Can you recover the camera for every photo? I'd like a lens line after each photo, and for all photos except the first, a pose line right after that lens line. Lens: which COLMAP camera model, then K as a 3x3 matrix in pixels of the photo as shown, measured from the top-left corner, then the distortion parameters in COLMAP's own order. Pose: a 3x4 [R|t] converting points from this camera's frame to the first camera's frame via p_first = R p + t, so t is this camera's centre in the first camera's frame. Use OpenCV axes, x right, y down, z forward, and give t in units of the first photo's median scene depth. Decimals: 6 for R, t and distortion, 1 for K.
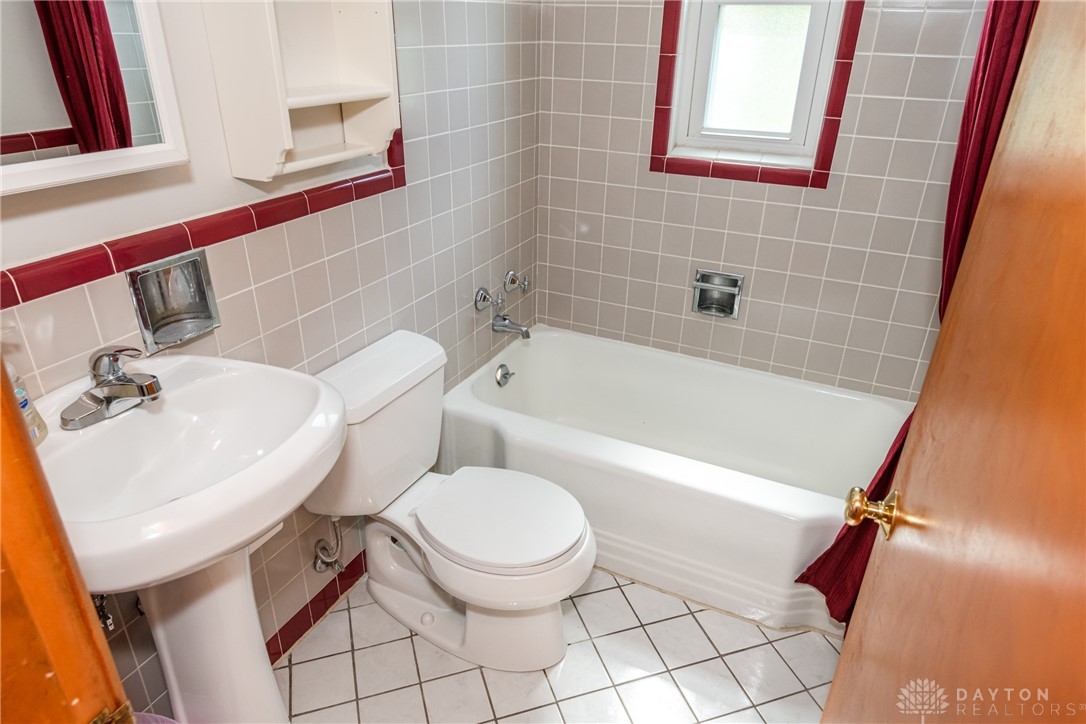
lens RADIAL K [[684.5, 0, 543.0], [0, 684.5, 362.0], [0, 0, 1]] dist [0.005501, 0.000781]
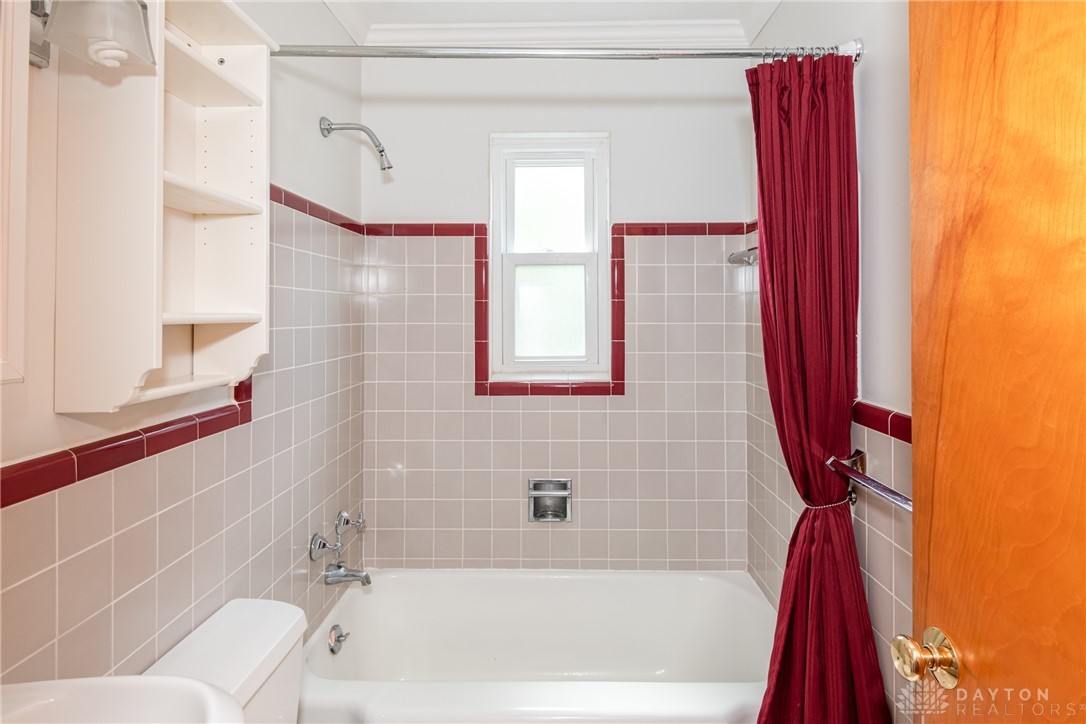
lens RADIAL K [[581.7, 0, 547.9], [0, 581.7, 309.8], [0, 0, 1]] dist [0.040607, -0.027181]
pose [[0.903520, -0.013050, 0.428346, -0.142328], [0.204345, 0.891705, -0.403864, 0.004116], [-0.376688, 0.452430, 0.808340, 0.125998]]
